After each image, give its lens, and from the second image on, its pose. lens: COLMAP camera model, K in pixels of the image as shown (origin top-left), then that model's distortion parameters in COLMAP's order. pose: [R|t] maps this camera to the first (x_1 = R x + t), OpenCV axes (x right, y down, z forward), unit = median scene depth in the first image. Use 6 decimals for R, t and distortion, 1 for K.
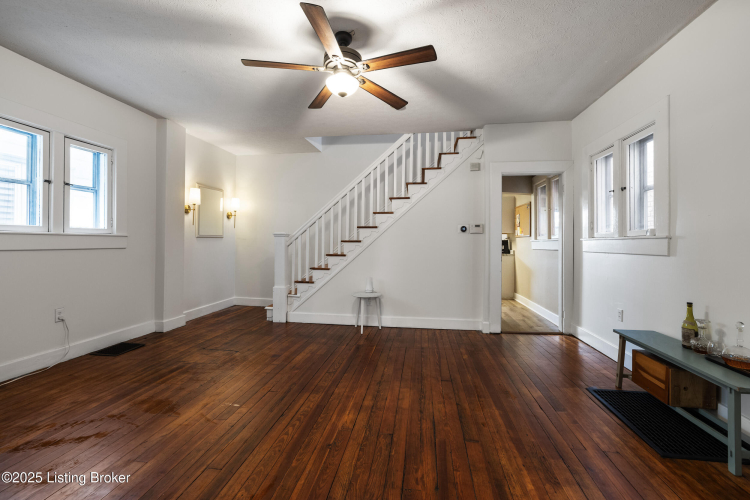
lens RADIAL K [[316.6, 0, 377.5], [0, 316.6, 241.1], [0, 0, 1]] dist [-0.001188, 0.000767]
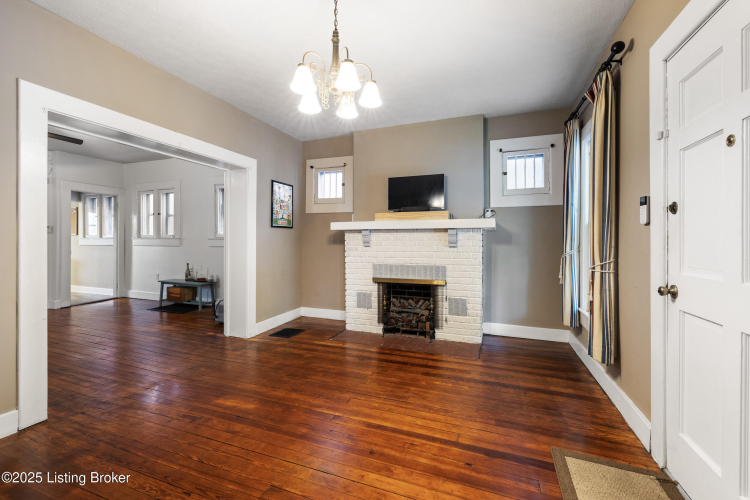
lens RADIAL K [[316.6, 0, 375.9], [0, 316.6, 242.5], [0, 0, 1]] dist [-0.001188, 0.000767]
pose [[0.217702, -0.007821, 0.975984, -0.779979], [-0.011185, 0.999882, 0.010507, -0.017584], [-0.975951, -0.013204, 0.217589, -0.691396]]
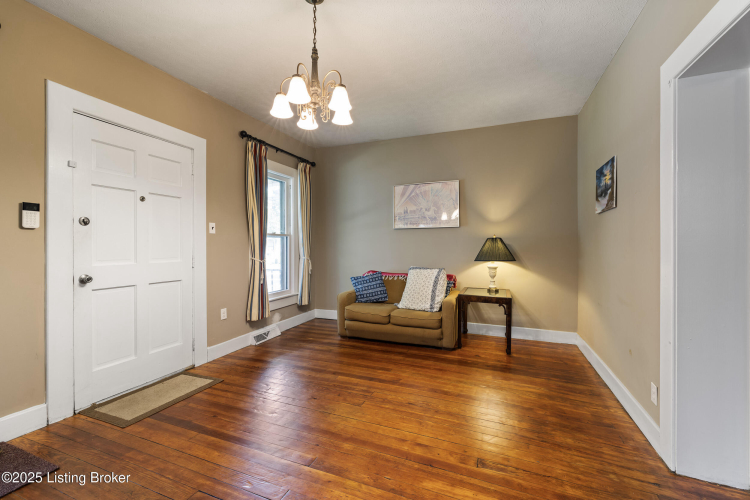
lens RADIAL K [[316.6, 0, 376.4], [0, 316.6, 247.3], [0, 0, 1]] dist [-0.001188, 0.000767]
pose [[-0.230544, -0.001875, -0.973060, 0.247223], [0.004009, 0.999988, -0.002877, -0.009181], [0.973054, -0.004564, -0.230533, -0.273972]]
